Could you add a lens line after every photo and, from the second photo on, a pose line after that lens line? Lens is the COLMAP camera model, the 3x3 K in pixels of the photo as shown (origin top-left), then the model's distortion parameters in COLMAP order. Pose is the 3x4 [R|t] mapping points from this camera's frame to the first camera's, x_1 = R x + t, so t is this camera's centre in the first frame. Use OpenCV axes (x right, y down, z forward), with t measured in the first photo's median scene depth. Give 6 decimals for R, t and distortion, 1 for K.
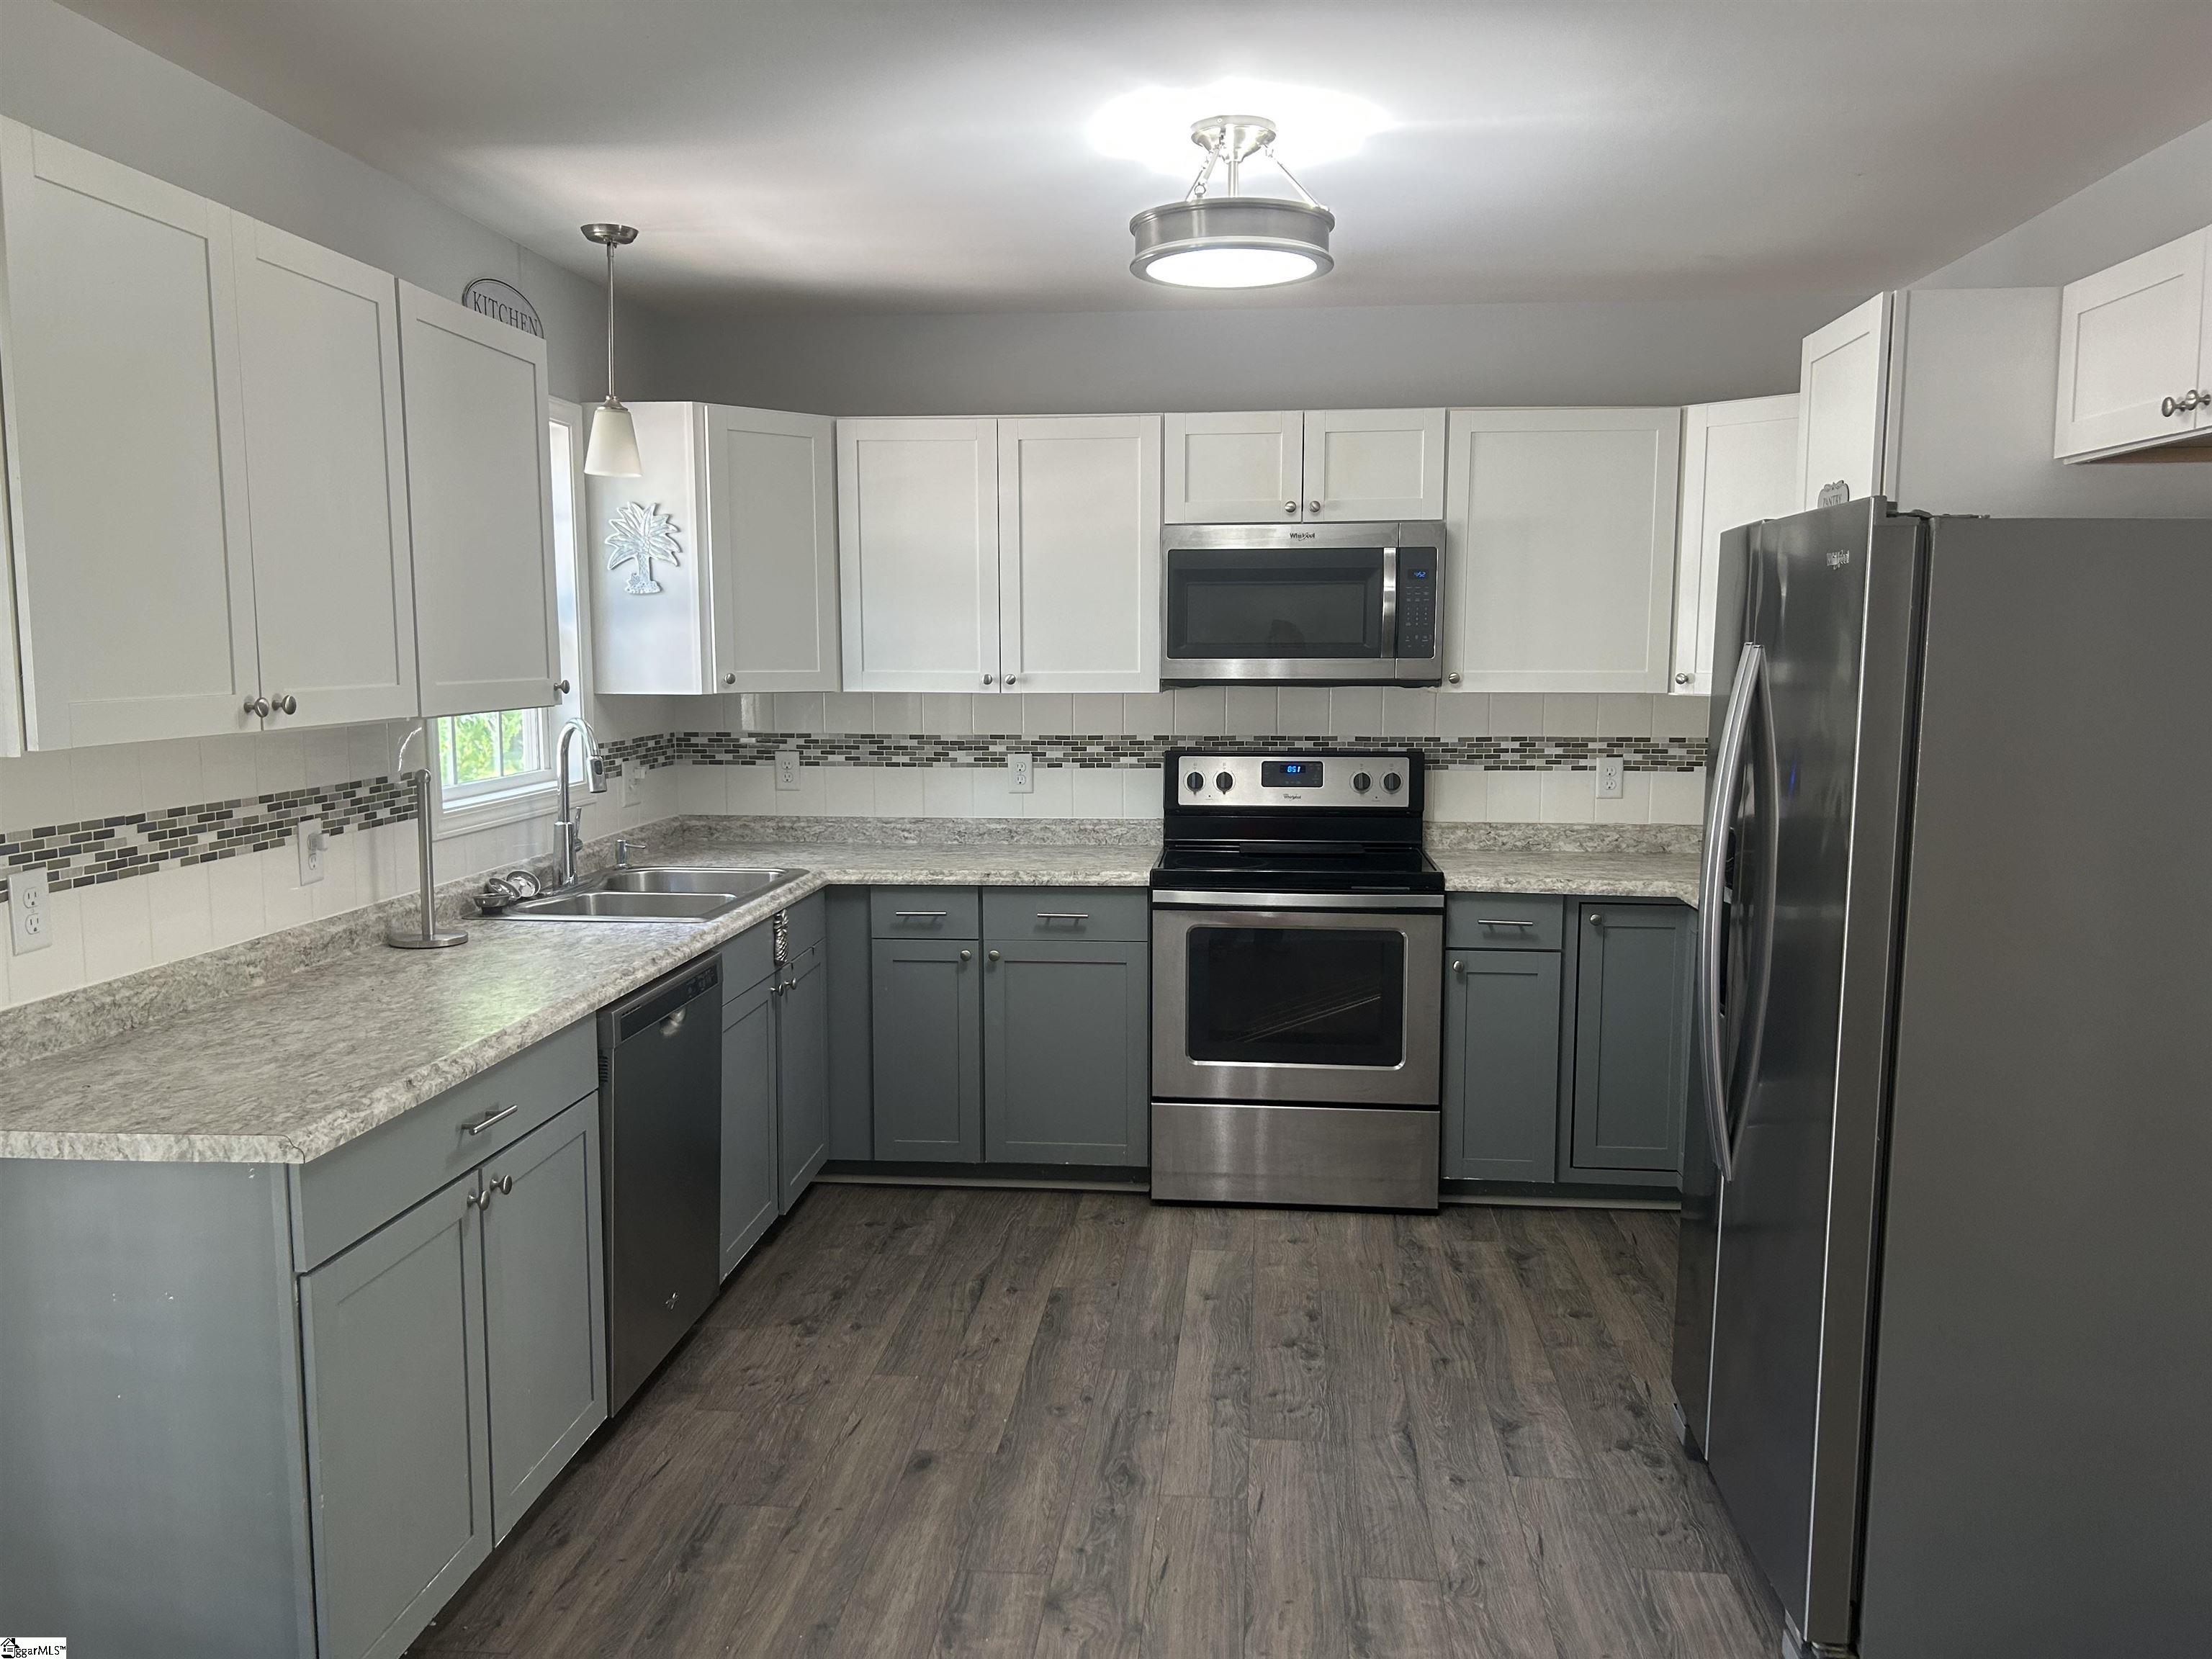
lens RADIAL K [[1705.9, 0, 1112.9], [0, 1705.9, 843.3], [0, 0, 1]] dist [0.089840, -0.106510]
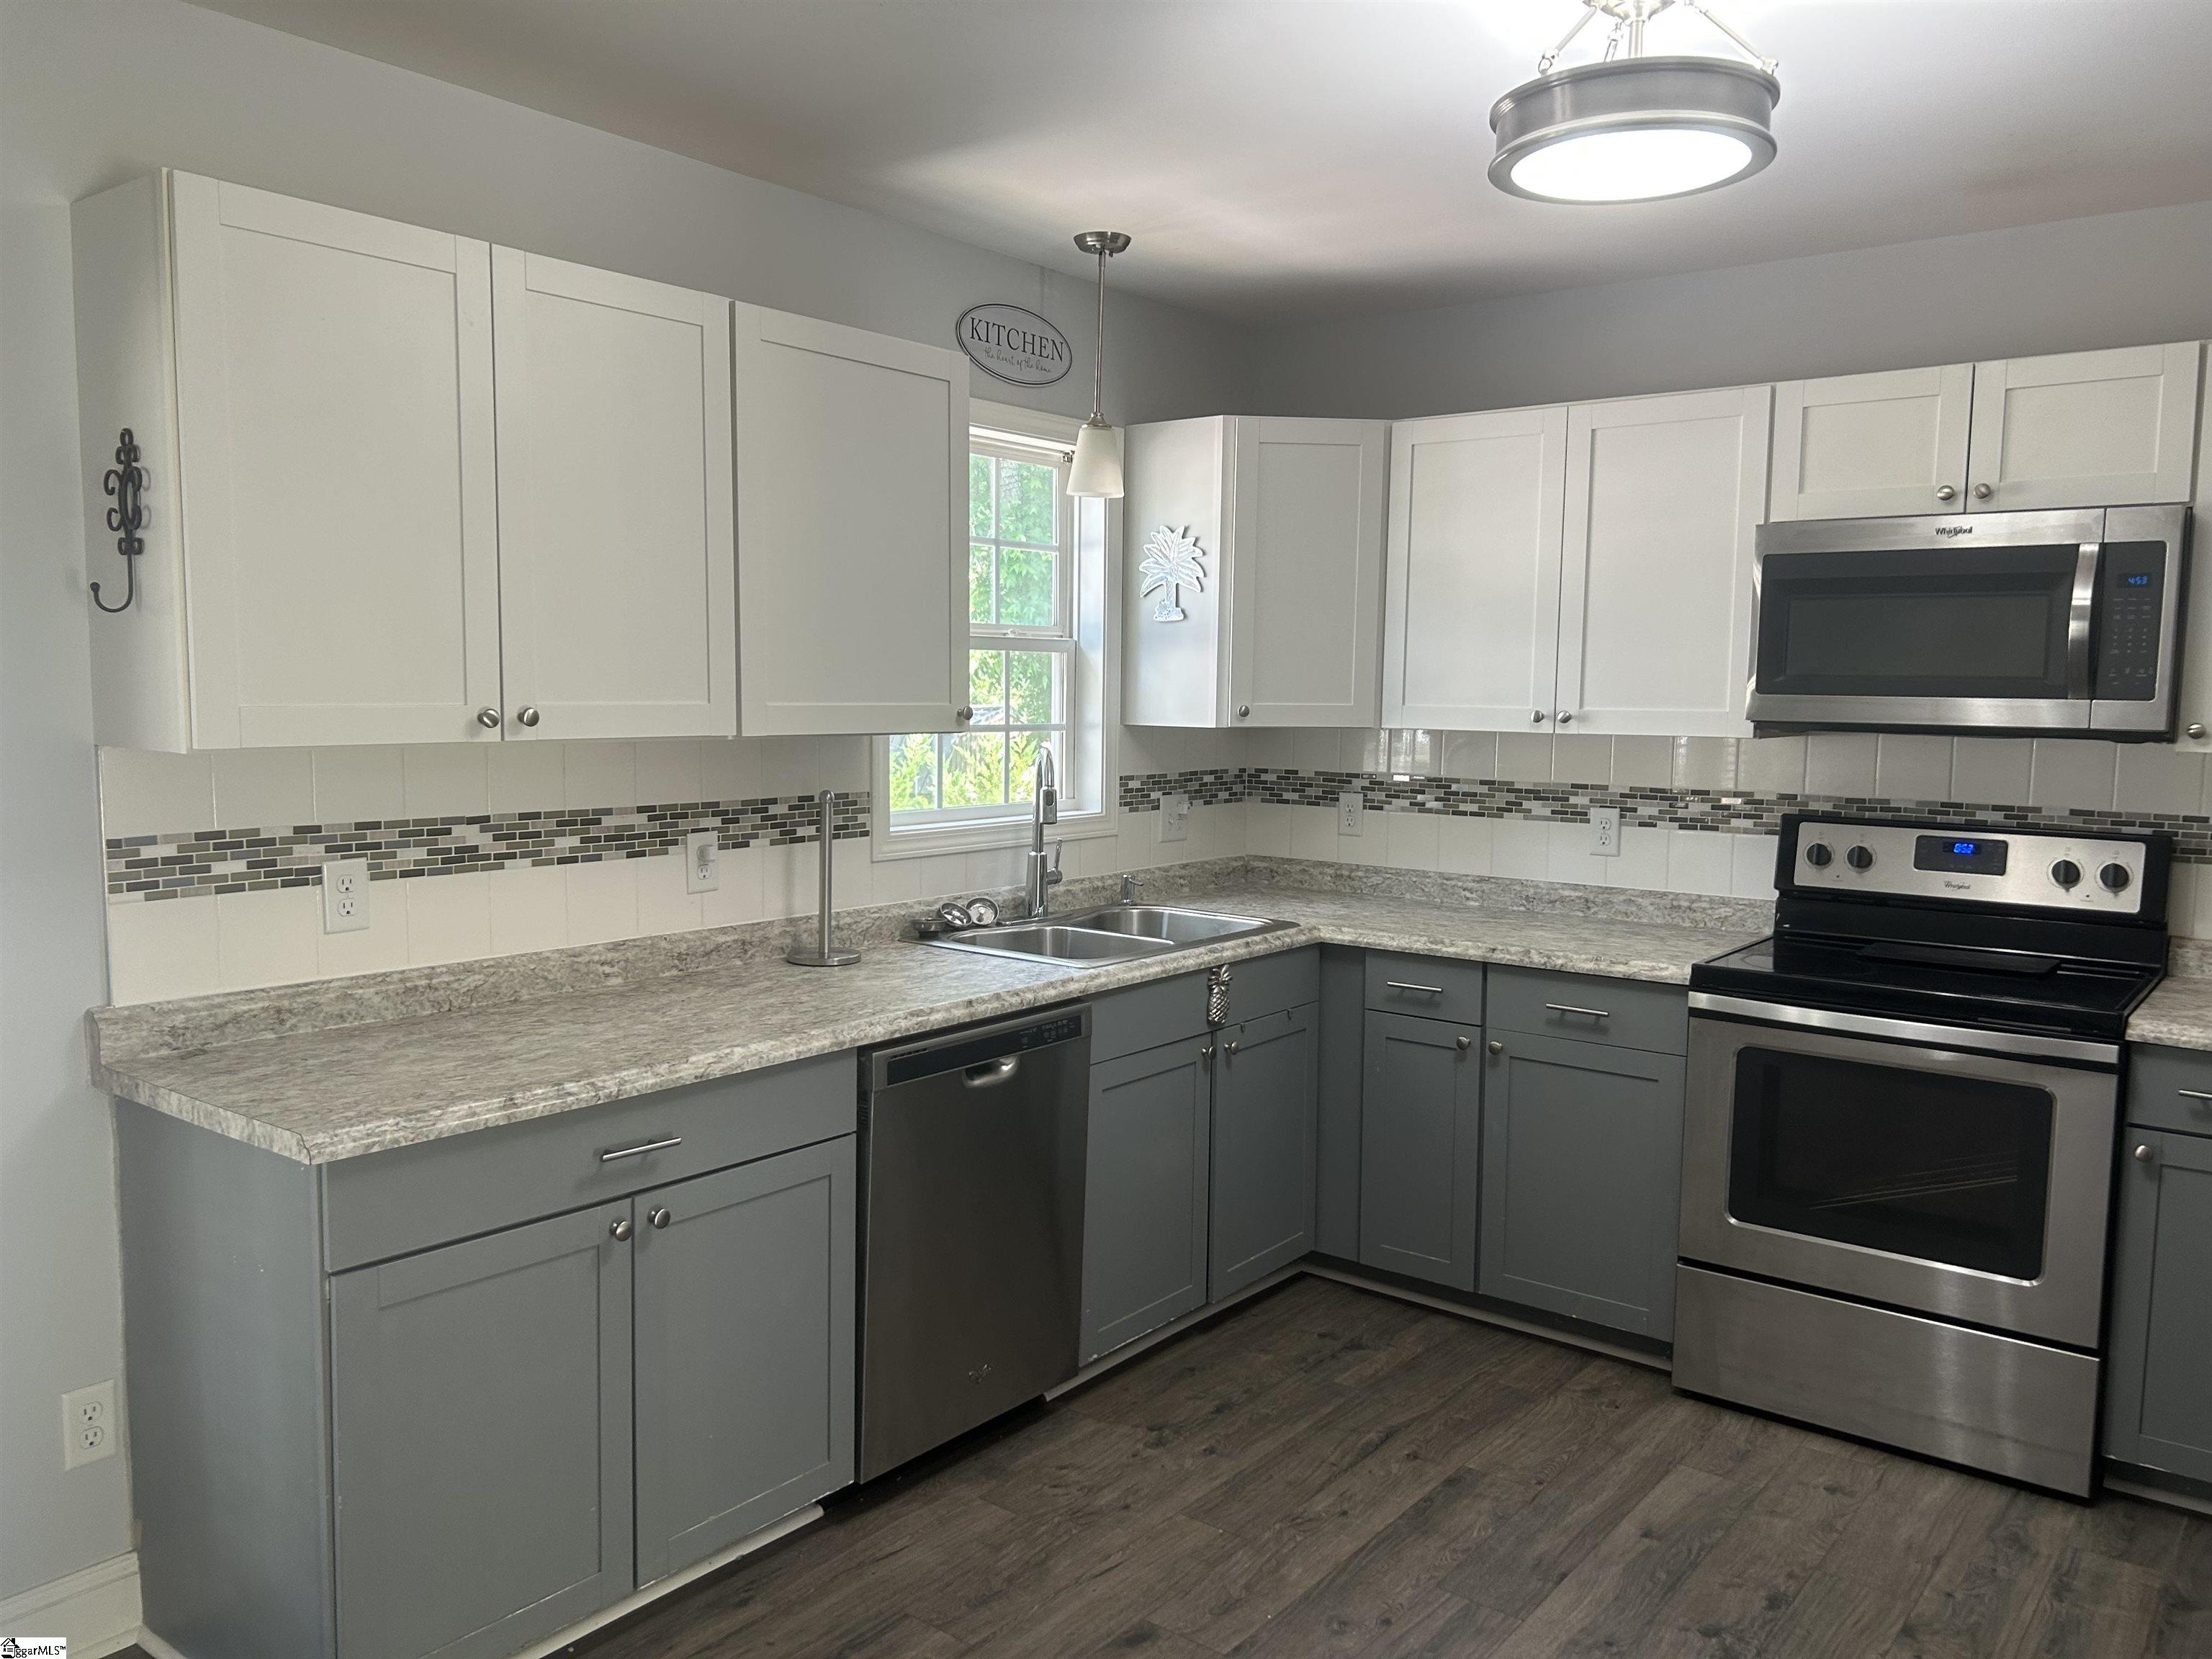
lens RADIAL K [[1705.9, 0, 1112.9], [0, 1705.9, 843.3], [0, 0, 1]] dist [0.089840, -0.106510]
pose [[0.837931, 0.064437, -0.541959, 0.226814], [-0.077554, 0.996987, -0.001369, -0.018194], [0.540238, 0.043178, 0.840404, 0.194761]]
